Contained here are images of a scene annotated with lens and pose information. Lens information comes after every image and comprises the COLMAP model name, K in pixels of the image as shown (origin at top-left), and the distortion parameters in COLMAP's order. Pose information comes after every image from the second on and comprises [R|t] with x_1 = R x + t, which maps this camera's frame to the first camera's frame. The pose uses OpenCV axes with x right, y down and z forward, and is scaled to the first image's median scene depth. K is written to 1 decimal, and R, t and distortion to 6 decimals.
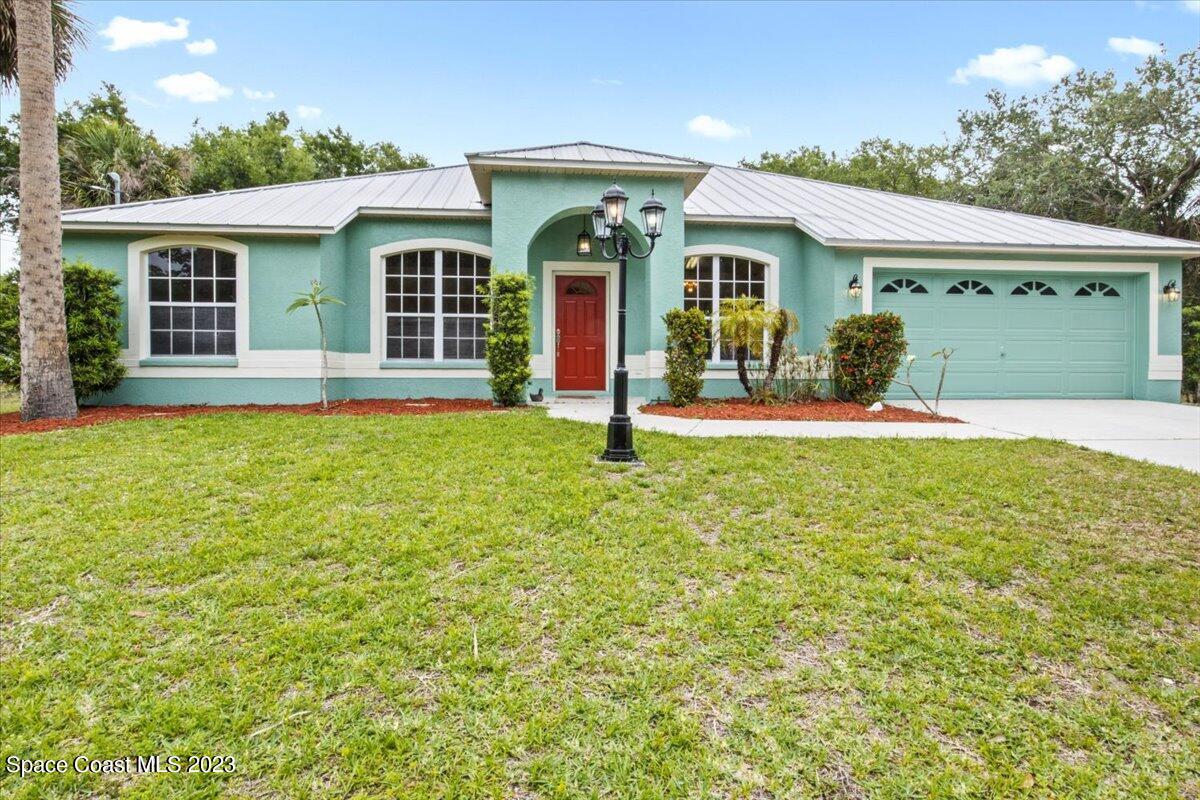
lens RADIAL K [[645.0, 0, 599.1], [0, 645.0, 385.8], [0, 0, 1]] dist [-0.003354, -0.000183]
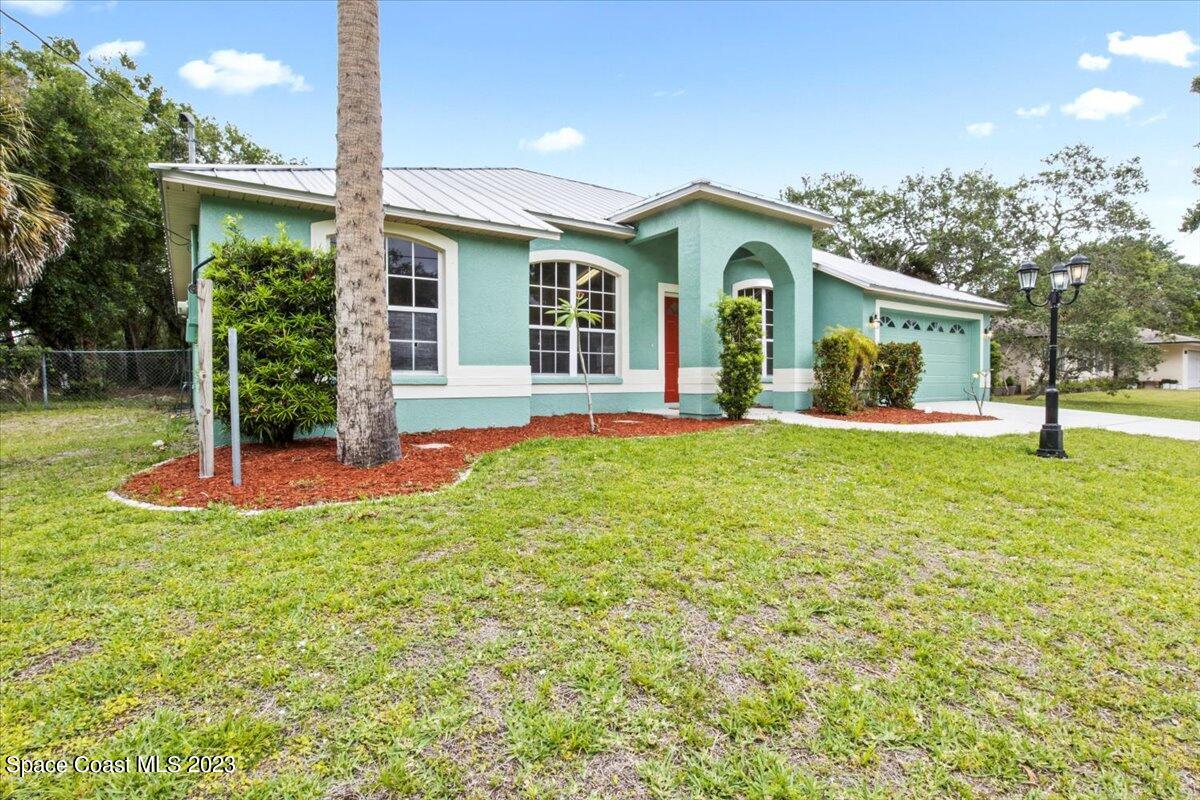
lens RADIAL K [[605.2, 0, 607.4], [0, 605.2, 391.2], [0, 0, 1]] dist [-0.008737, -0.000343]
pose [[0.860491, -0.013834, 0.509278, -0.696112], [0.013176, 0.999901, 0.004898, -0.020093], [-0.509296, 0.002496, 0.860588, 0.190732]]
